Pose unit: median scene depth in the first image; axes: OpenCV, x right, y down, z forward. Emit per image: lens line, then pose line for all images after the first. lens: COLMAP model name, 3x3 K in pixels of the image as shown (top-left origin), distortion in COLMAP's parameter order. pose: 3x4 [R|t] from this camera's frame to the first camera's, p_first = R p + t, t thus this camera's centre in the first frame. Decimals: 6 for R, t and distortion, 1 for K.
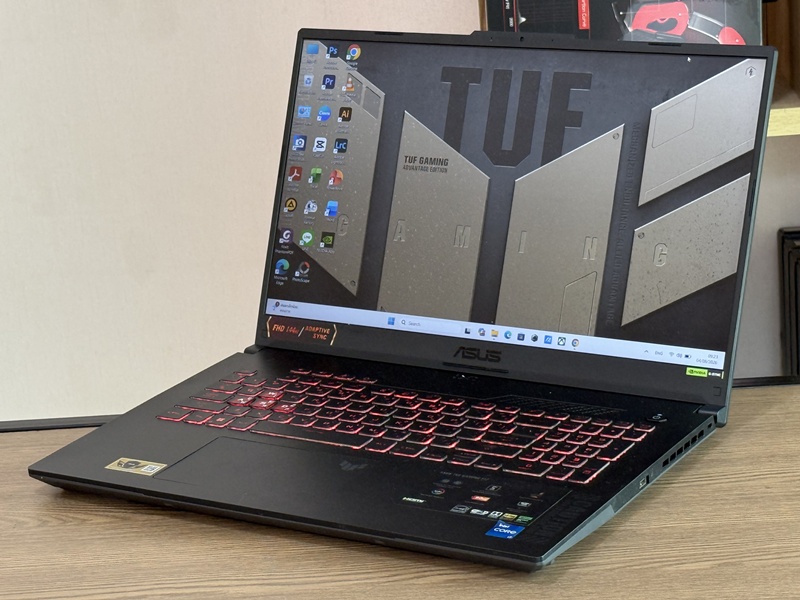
lens RADIAL K [[2124.9, 0, 400.0], [0, 2124.9, 300.0], [0, 0, 1]] dist [0.025394, 0.640297]
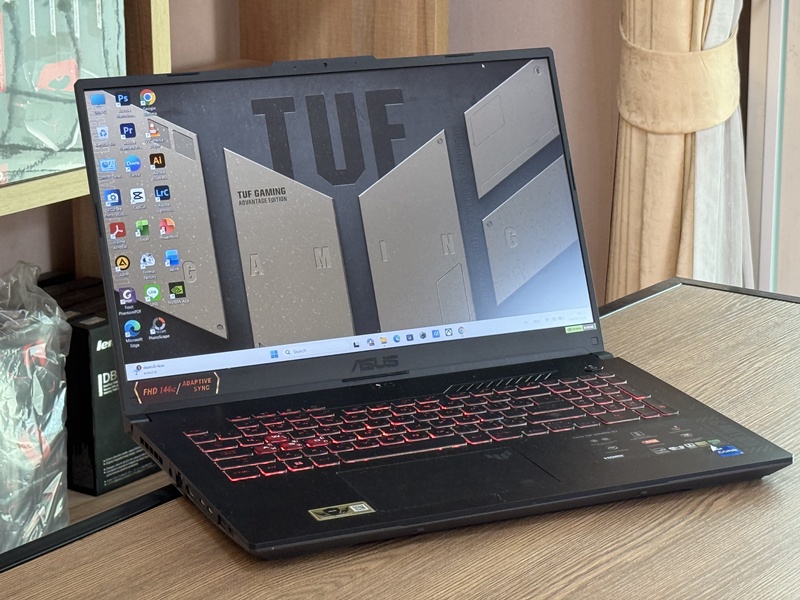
lens RADIAL K [[2124.9, 0, 400.0], [0, 2124.9, 300.0], [0, 0, 1]] dist [0.025394, 0.640297]
pose [[0.576175, -0.149390, 0.803557, -0.750127], [0.206985, 0.977775, 0.033365, -0.035191], [-0.790683, 0.147101, 0.594291, 0.350195]]
